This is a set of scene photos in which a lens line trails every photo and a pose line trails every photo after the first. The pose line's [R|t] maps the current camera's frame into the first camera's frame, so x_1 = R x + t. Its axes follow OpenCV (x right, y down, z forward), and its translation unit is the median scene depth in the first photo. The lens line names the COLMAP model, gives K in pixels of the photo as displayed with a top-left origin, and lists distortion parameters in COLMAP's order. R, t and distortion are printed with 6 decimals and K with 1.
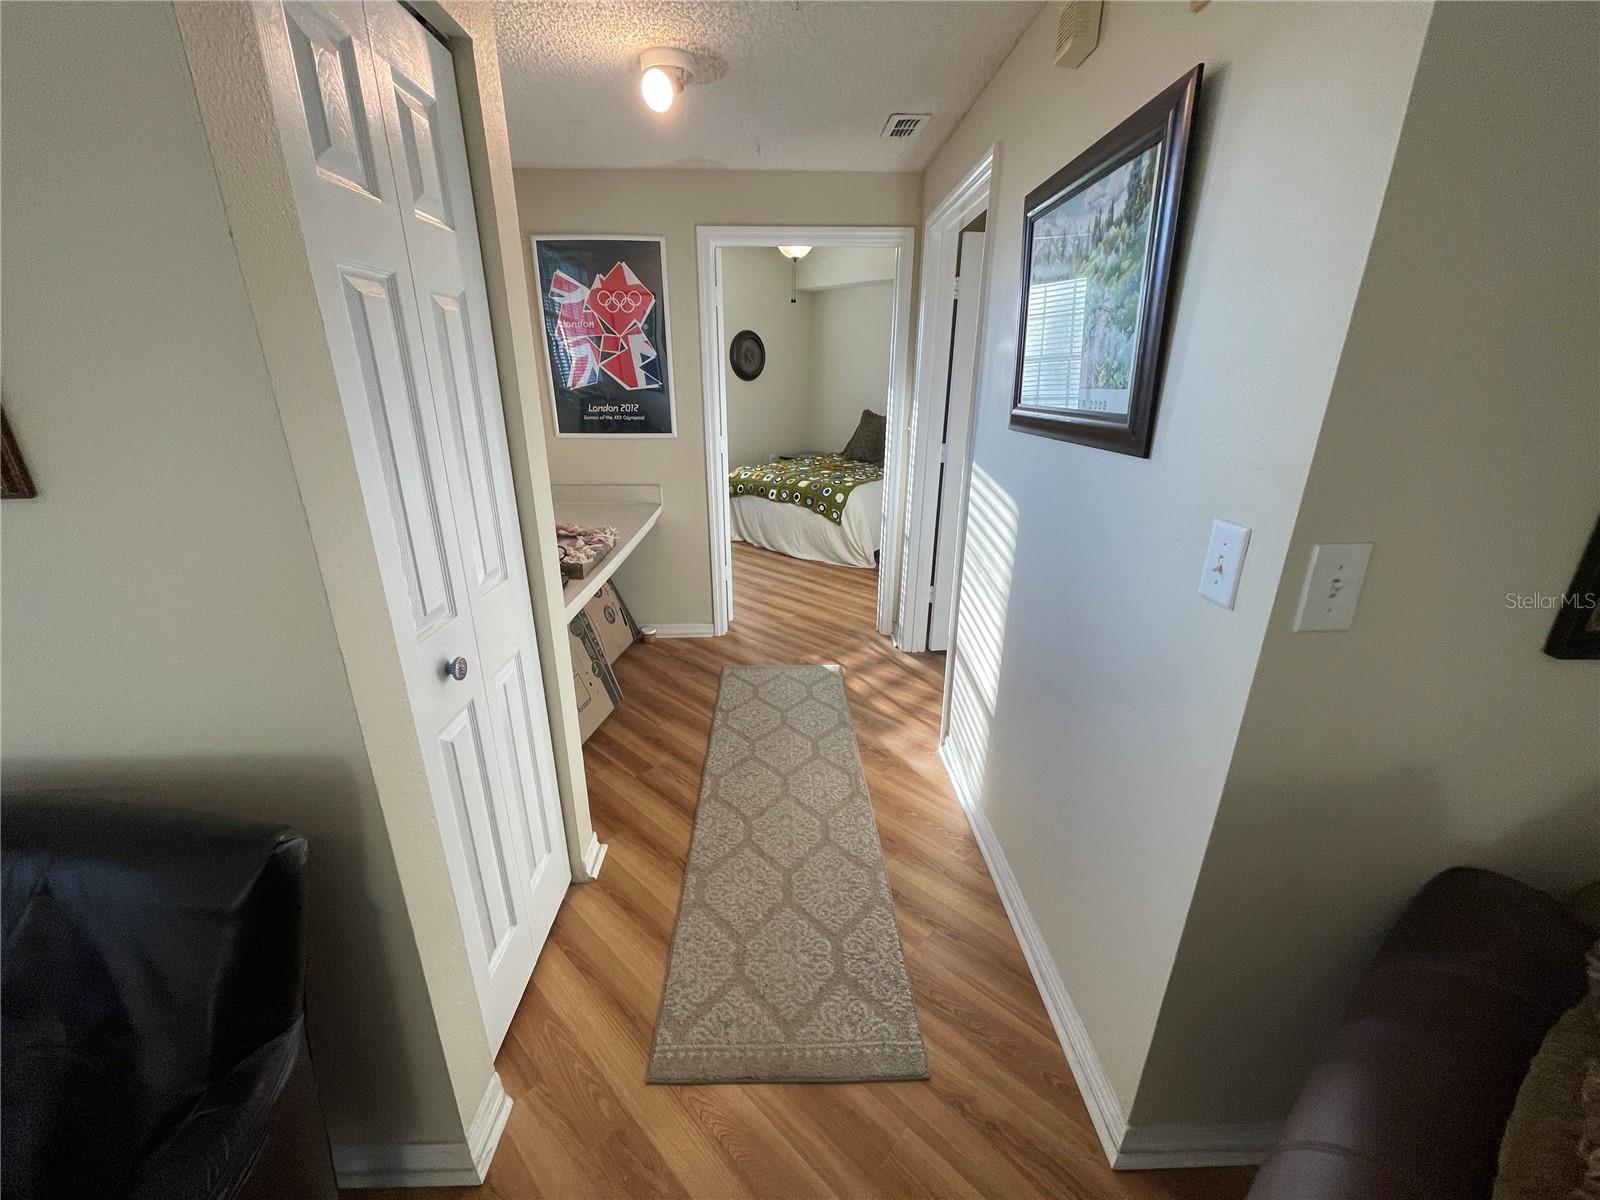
lens RADIAL K [[645.3, 0, 797.2], [0, 645.3, 605.0], [0, 0, 1]] dist [0.001023, 0.000047]
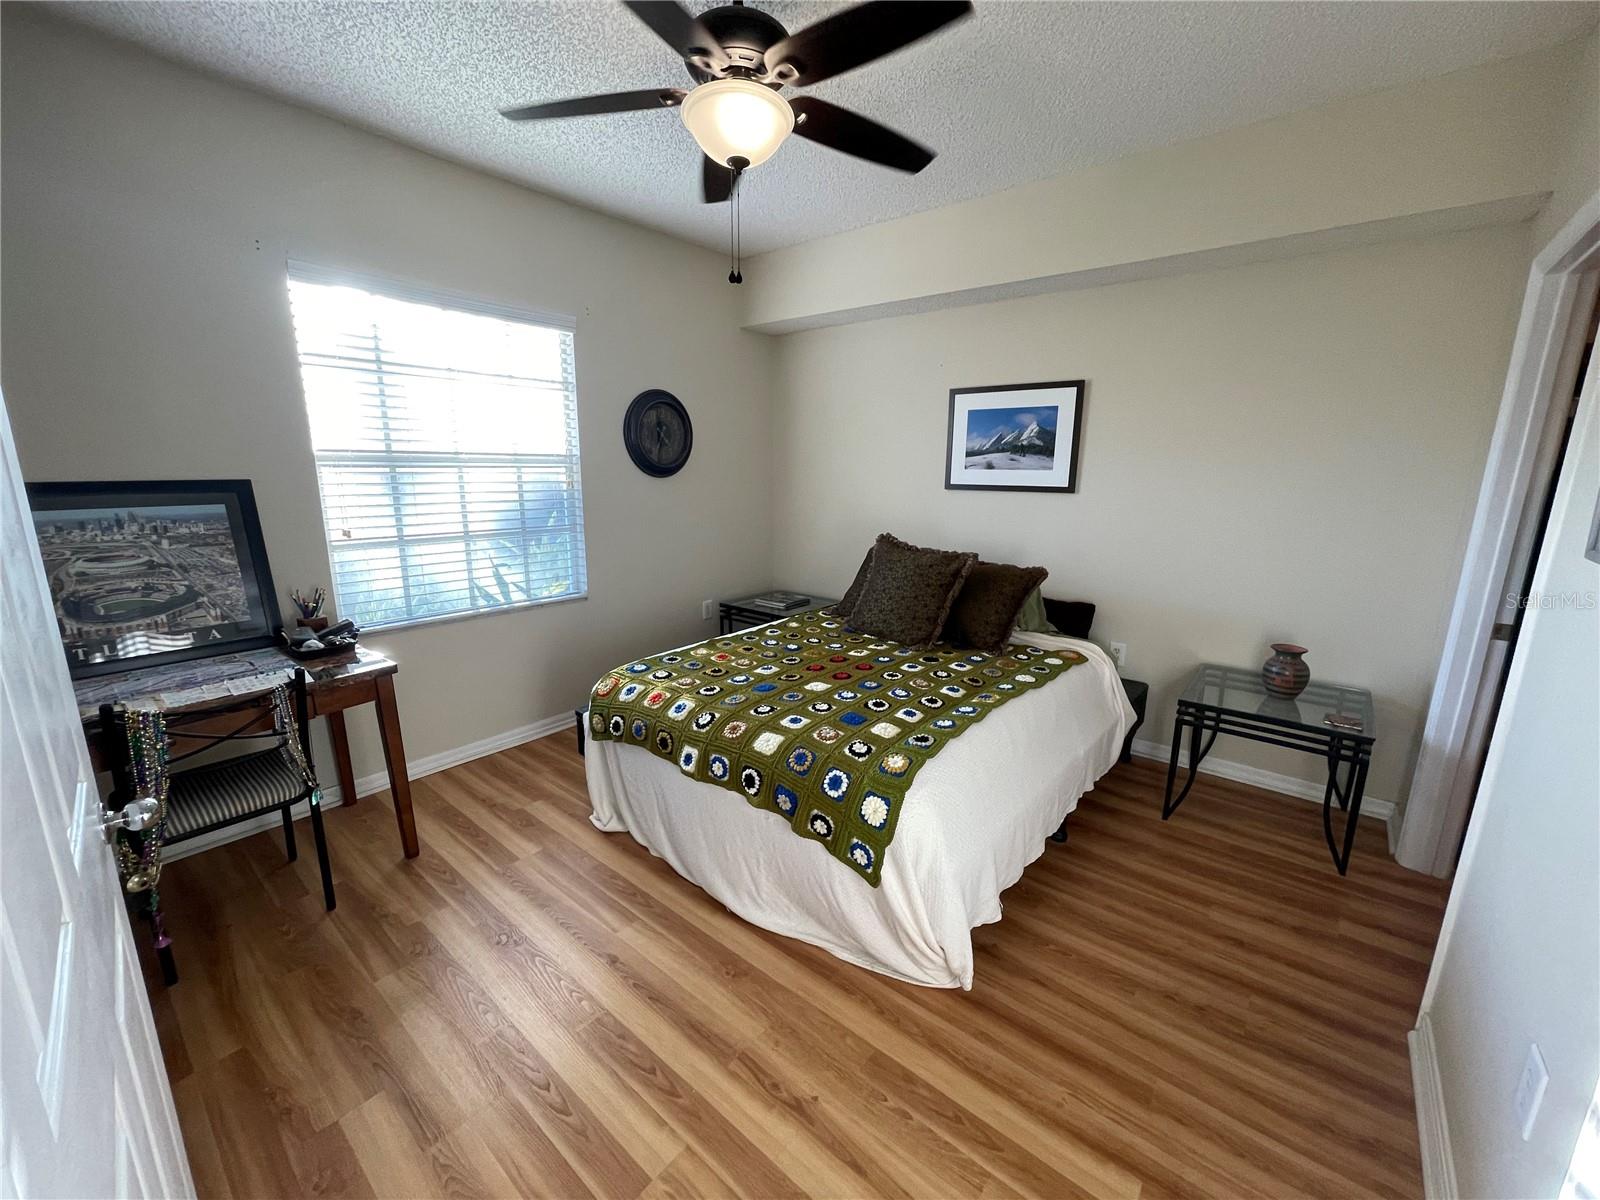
lens RADIAL K [[645.3, 0, 797.2], [0, 645.3, 605.0], [0, 0, 1]] dist [0.001023, 0.000047]
pose [[0.997257, -0.009828, 0.073358, -0.000055], [0.019259, 0.991459, -0.128987, -0.231329], [-0.071464, 0.130046, 0.988929, 0.643614]]
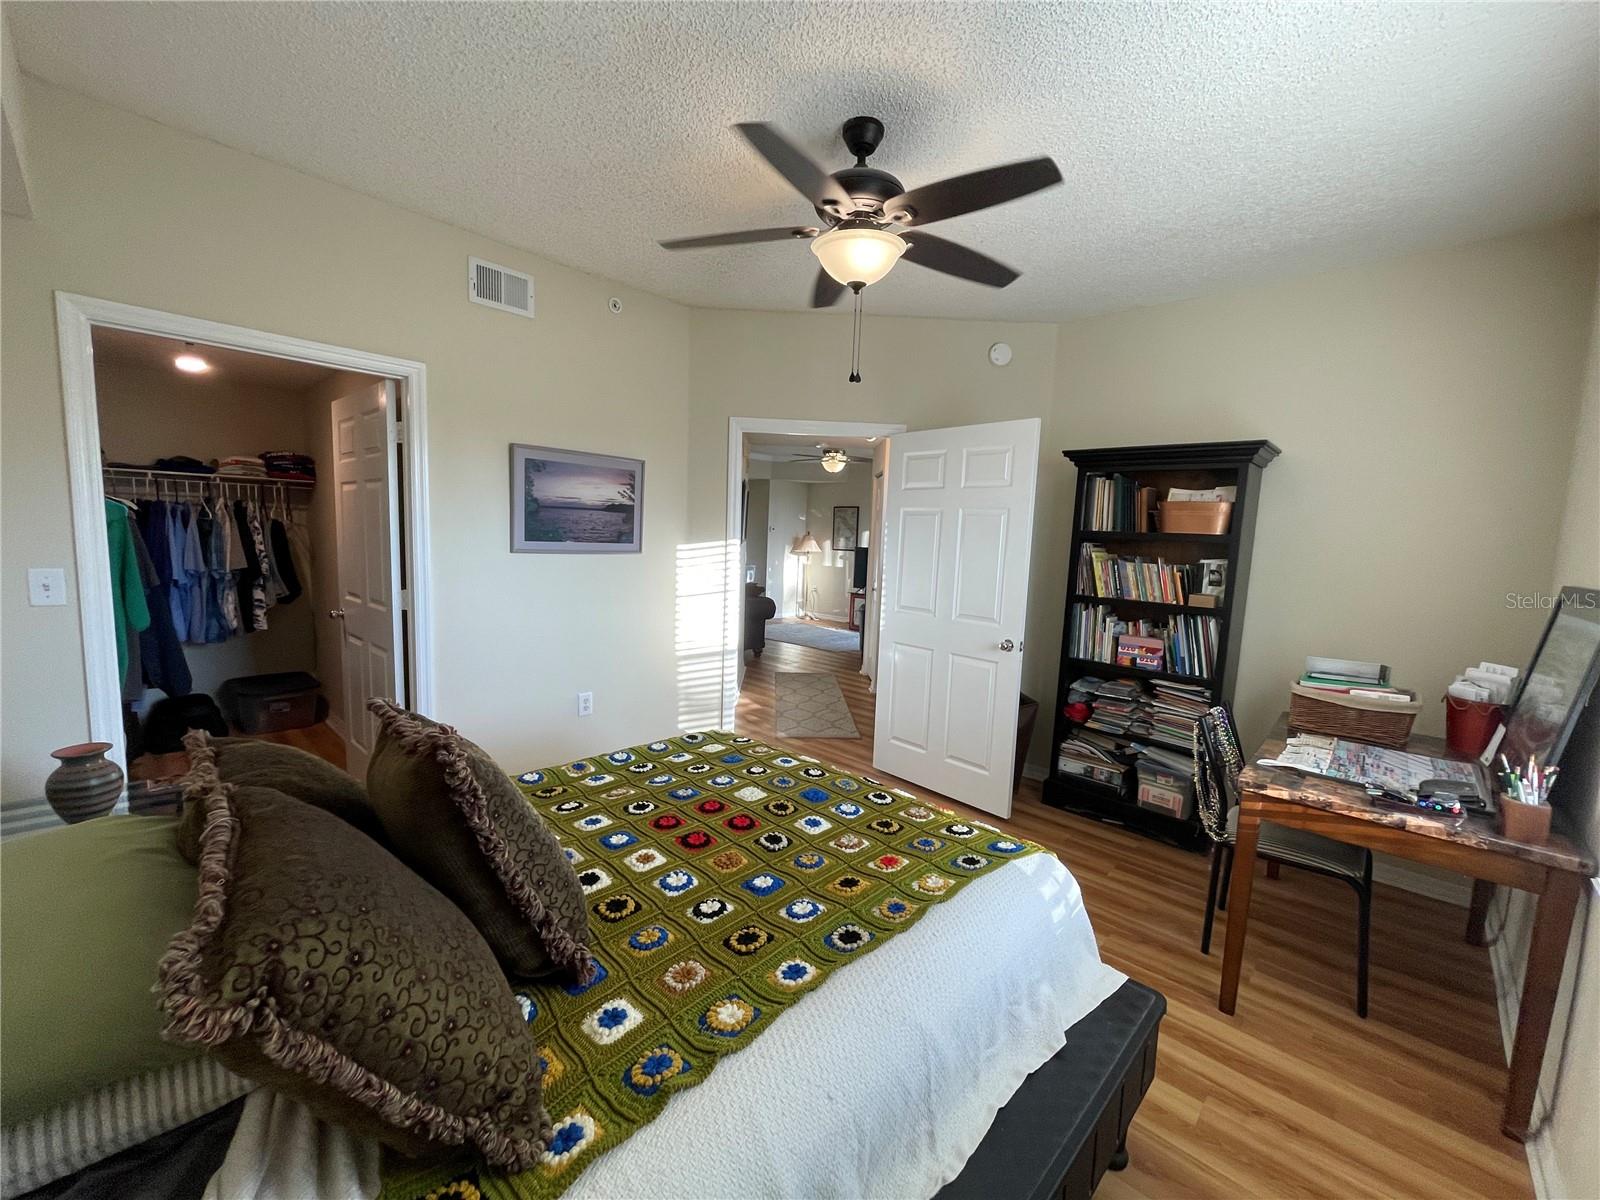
lens RADIAL K [[650.5, 0, 792.2], [0, 650.5, 606.2], [0, 0, 1]] dist [0.016162, 0.000475]
pose [[-0.999098, -0.042446, -0.001430, 0.029886], [-0.038656, 0.894926, 0.444537, -0.518041], [-0.017589, 0.444191, -0.895759, 1.438649]]
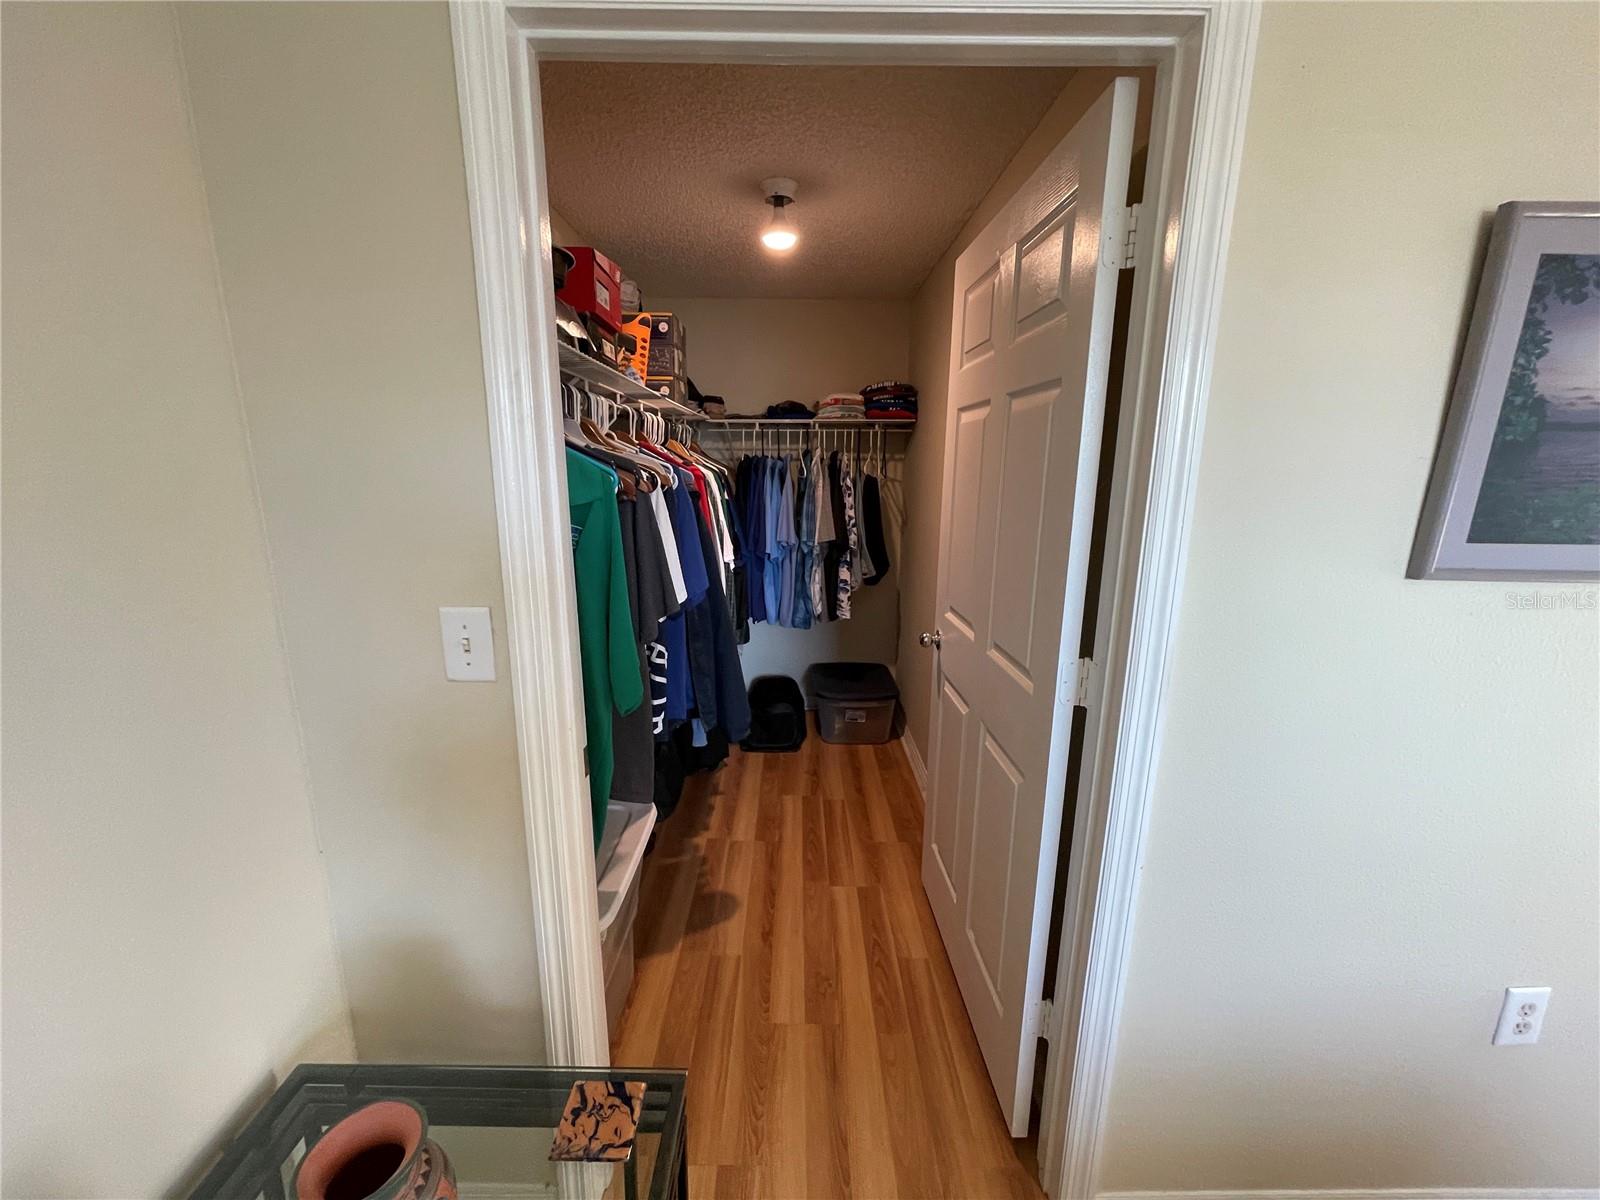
lens RADIAL K [[644.6, 0, 791.3], [0, 644.6, 605.8], [0, 0, 1]] dist [-0.002113, -0.000223]
pose [[-0.696022, -0.168423, 0.697987, 0.297651], [0.233578, 0.866115, 0.441913, -0.397995], [-0.678965, 0.470616, -0.563495, 1.099615]]
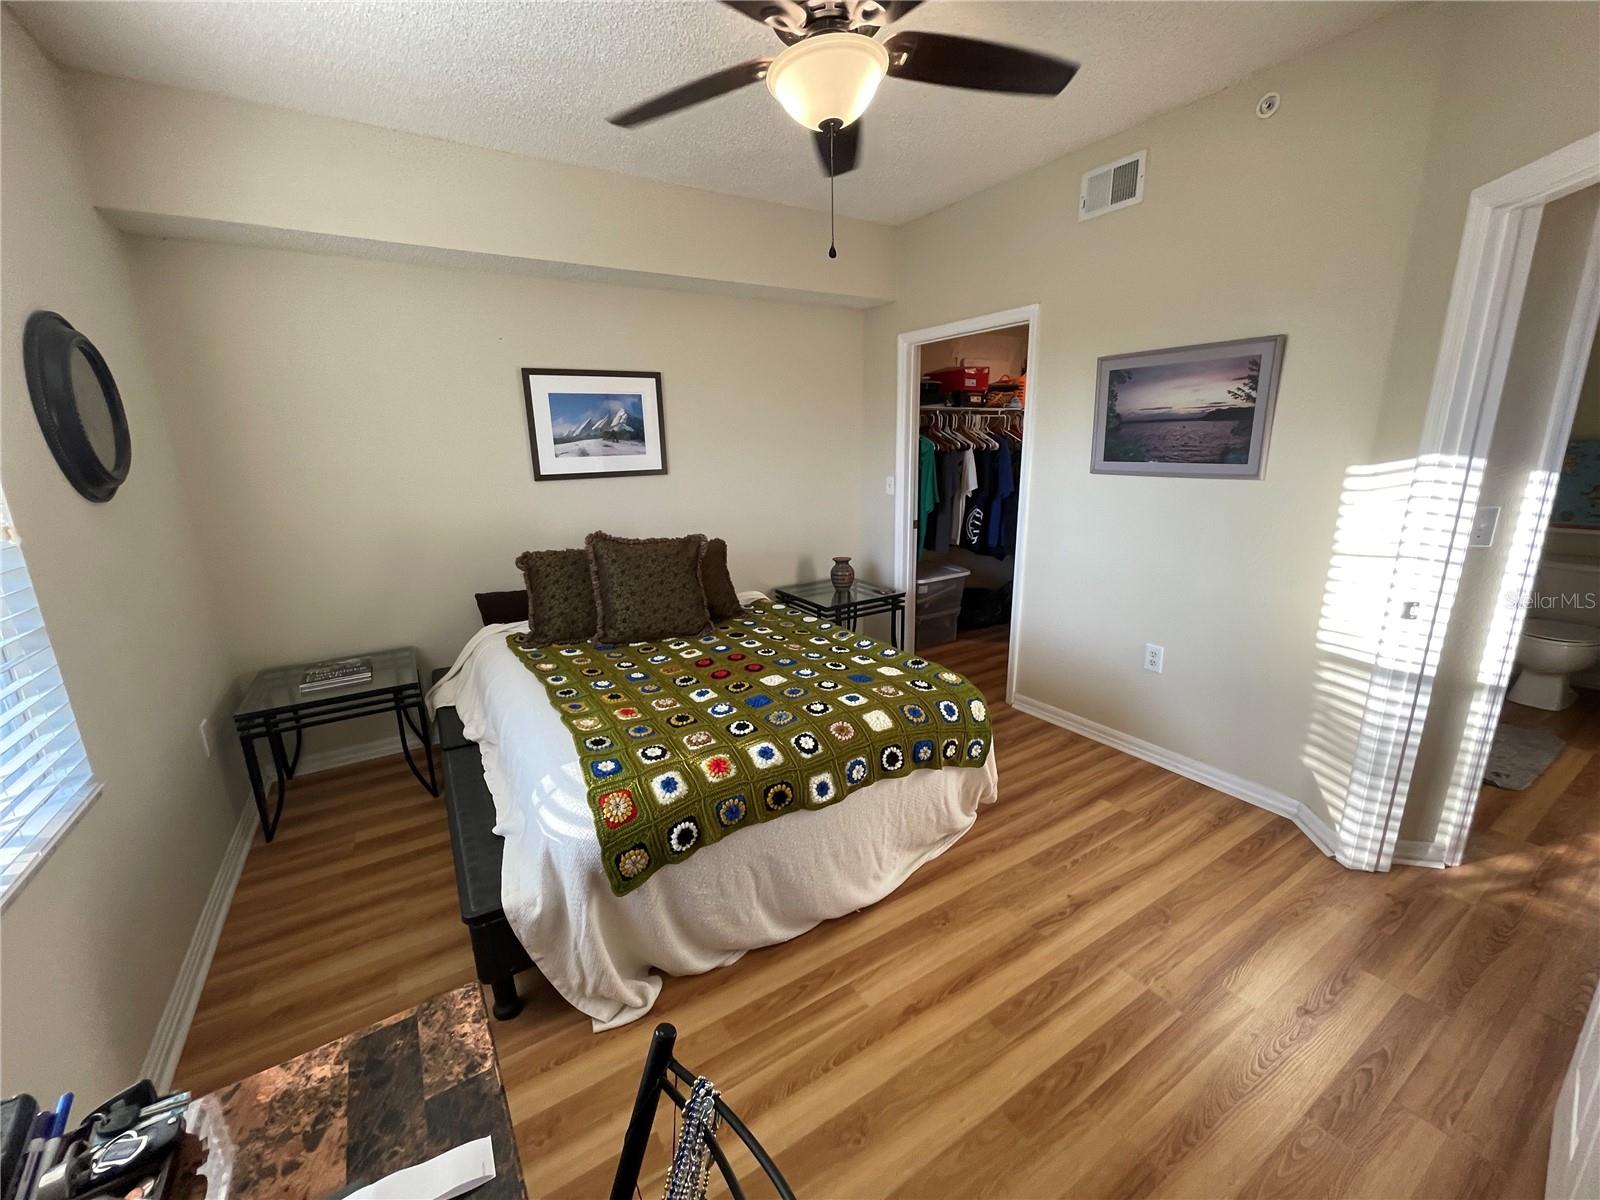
lens RADIAL K [[645.3, 0, 797.2], [0, 645.3, 605.0], [0, 0, 1]] dist [0.001023, 0.000047]
pose [[0.242972, -0.247688, 0.937878, -0.374709], [0.354472, 0.922657, 0.151836, -0.349118], [-0.902948, 0.295559, 0.311978, 0.949683]]
